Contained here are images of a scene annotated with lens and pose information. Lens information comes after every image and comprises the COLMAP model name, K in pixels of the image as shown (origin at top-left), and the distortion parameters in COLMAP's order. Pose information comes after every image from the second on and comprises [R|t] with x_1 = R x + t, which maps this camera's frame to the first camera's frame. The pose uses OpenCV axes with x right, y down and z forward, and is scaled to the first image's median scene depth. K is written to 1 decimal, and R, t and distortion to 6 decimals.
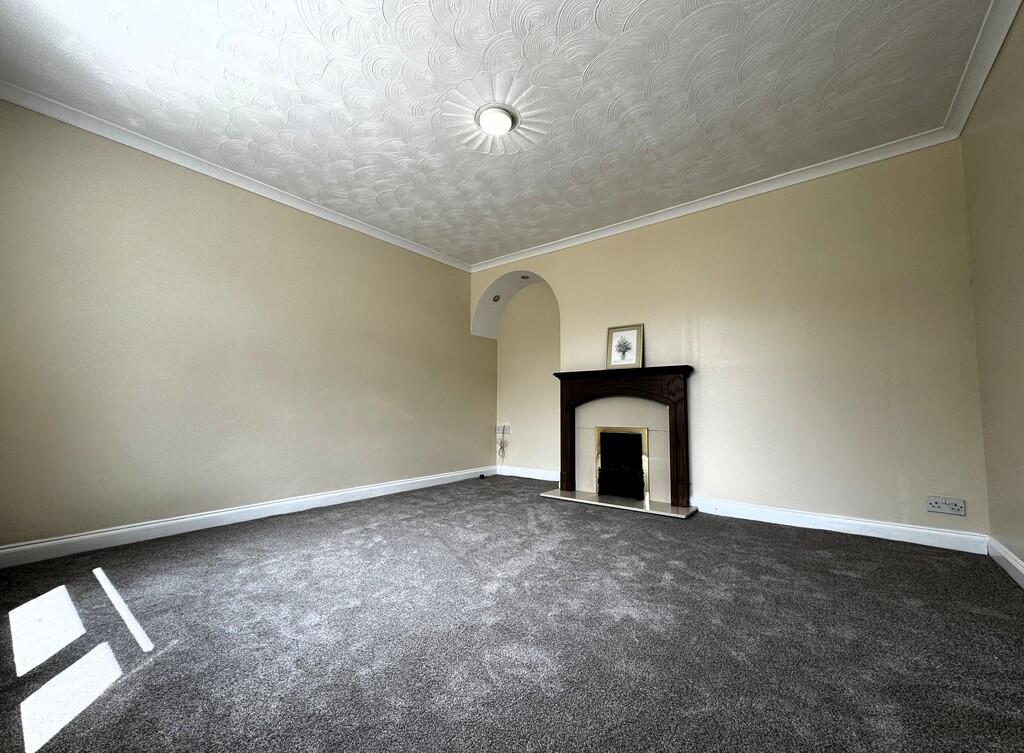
lens RADIAL K [[408.9, 0, 513.5], [0, 408.9, 377.8], [0, 0, 1]] dist [0.000907, 0.000010]
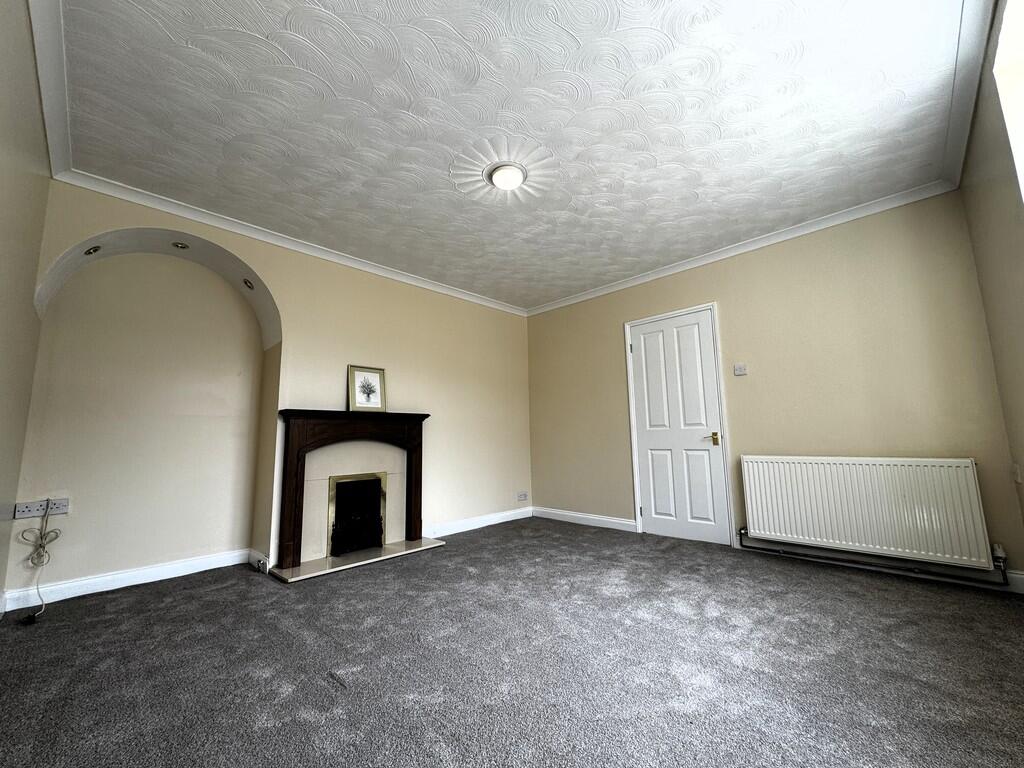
lens RADIAL K [[408.9, 0, 512.8], [0, 408.9, 384.5], [0, 0, 1]] dist [0.000907, 0.000010]
pose [[0.101054, 0.131260, 0.986184, -0.649105], [-0.054816, 0.990487, -0.126216, 0.017413], [-0.993370, -0.041304, 0.107288, 0.561408]]
